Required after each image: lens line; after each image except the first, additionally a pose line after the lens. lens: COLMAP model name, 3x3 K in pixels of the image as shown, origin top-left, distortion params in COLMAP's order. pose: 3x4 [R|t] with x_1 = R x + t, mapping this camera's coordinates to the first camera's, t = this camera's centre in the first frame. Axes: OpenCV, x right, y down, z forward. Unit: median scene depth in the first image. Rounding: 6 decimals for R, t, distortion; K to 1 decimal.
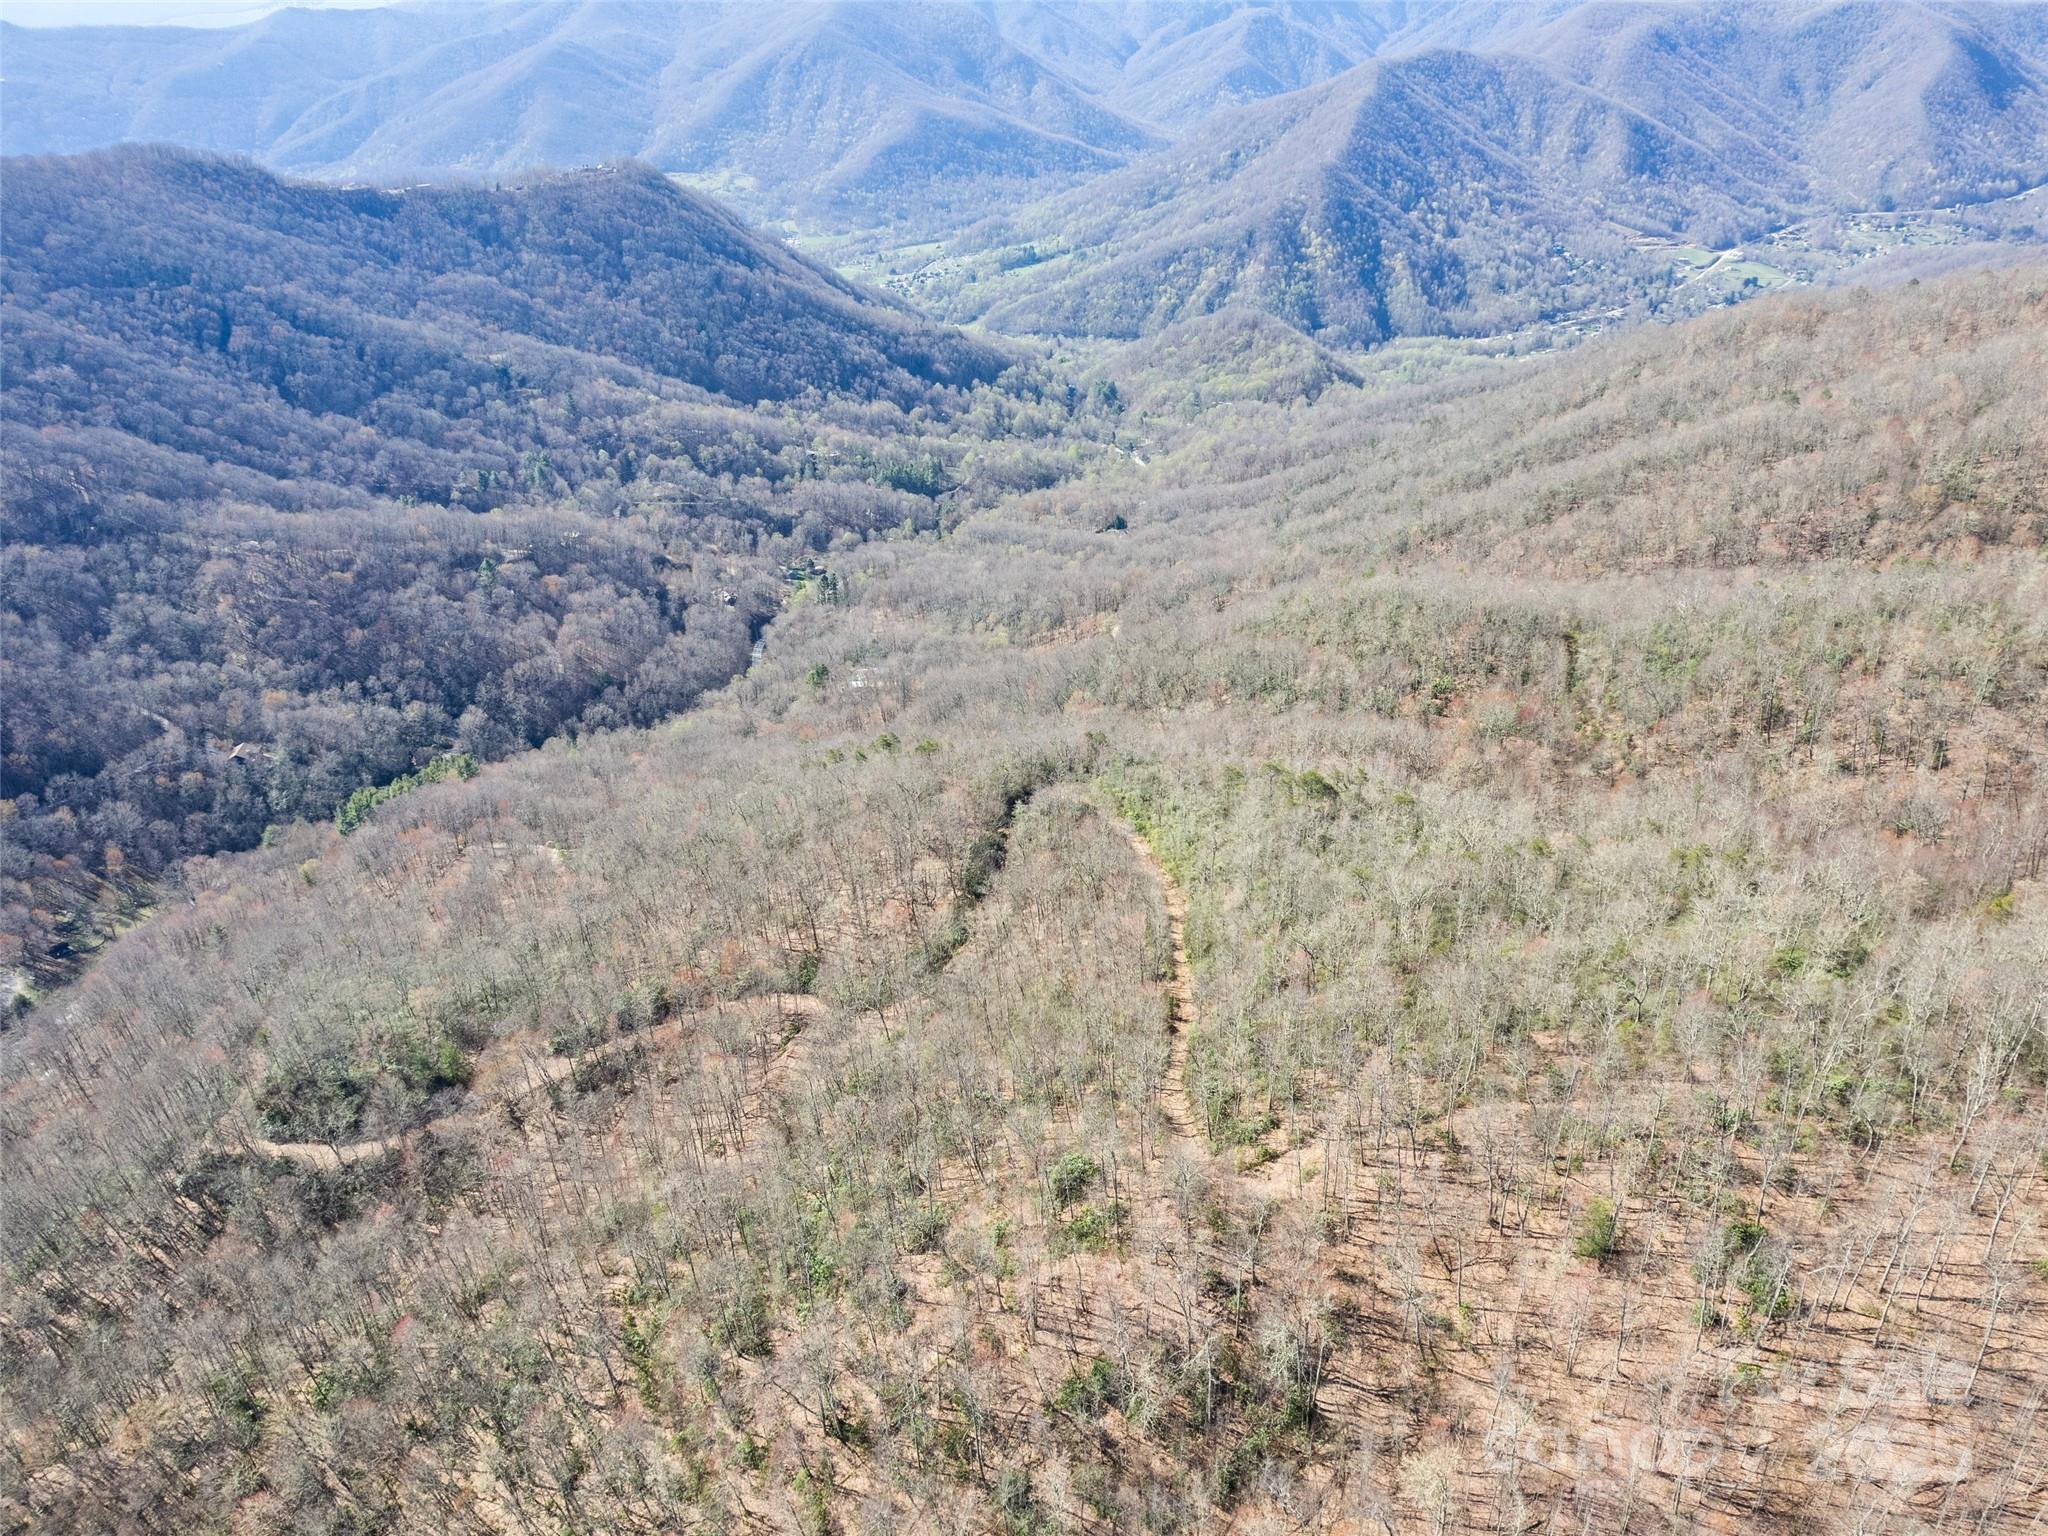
lens RADIAL K [[1476.9, 0, 1031.3], [0, 1476.9, 763.8], [0, 0, 1]] dist [-0.074488, 0.066395]
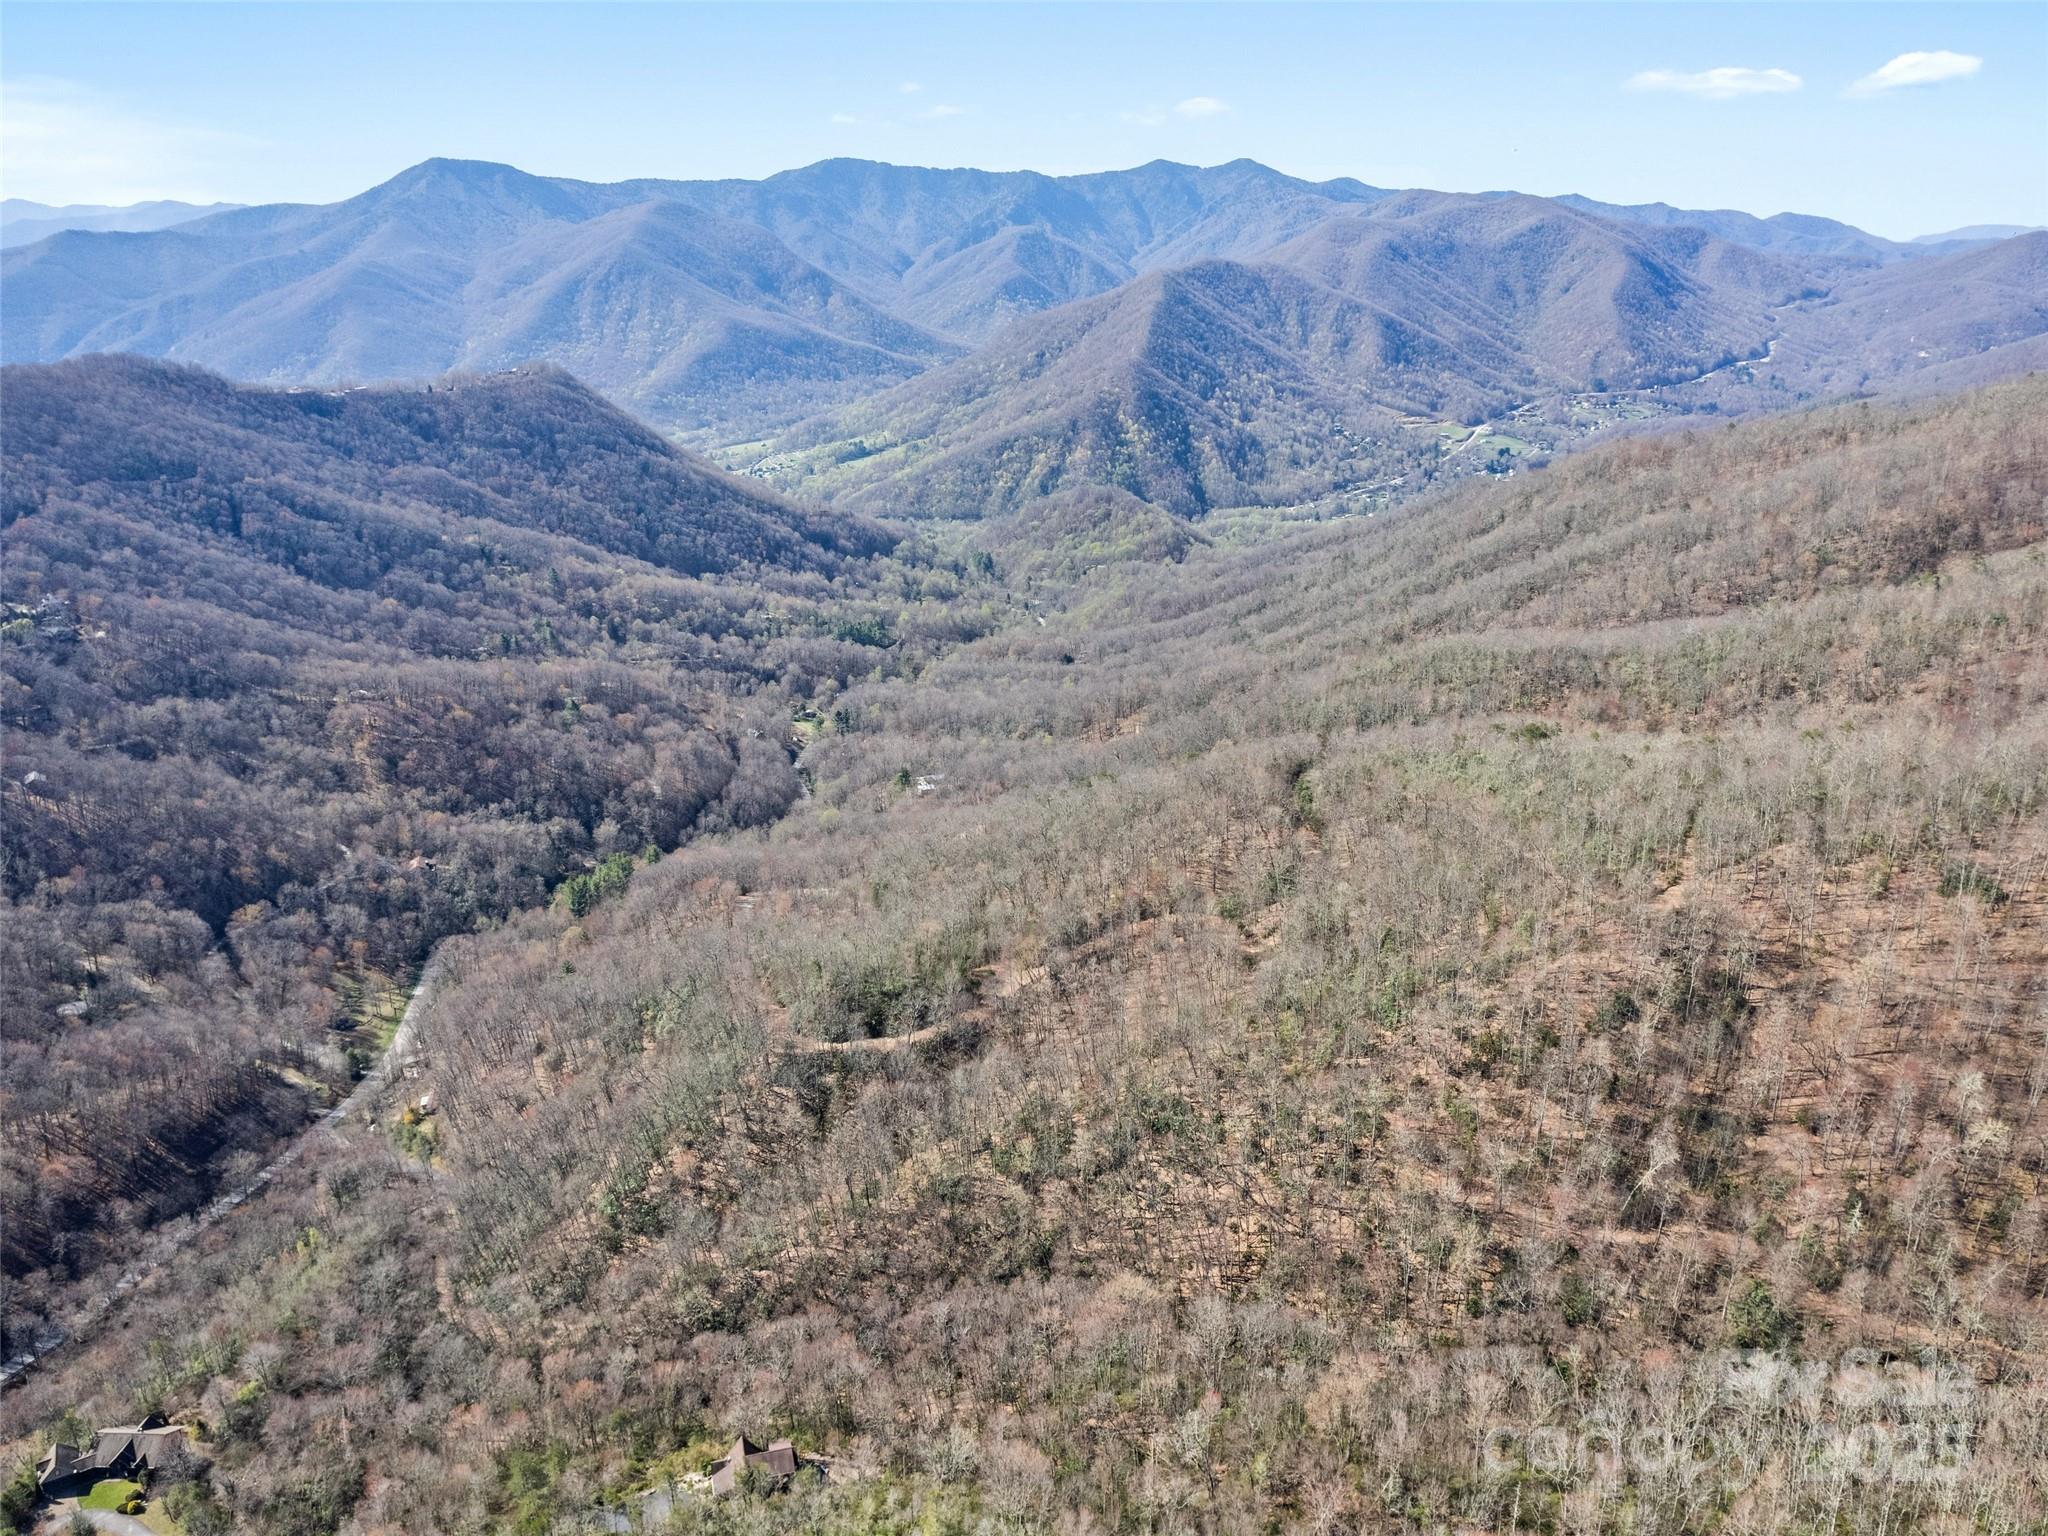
lens RADIAL K [[1476.9, 0, 1028.6], [0, 1476.9, 770.4], [0, 0, 1]] dist [-0.074488, 0.066395]
pose [[0.986650, -0.058005, 0.152173, -0.108781], [0.076347, 0.990122, -0.117599, 0.038032], [-0.143848, 0.127647, 0.981333, -0.073474]]
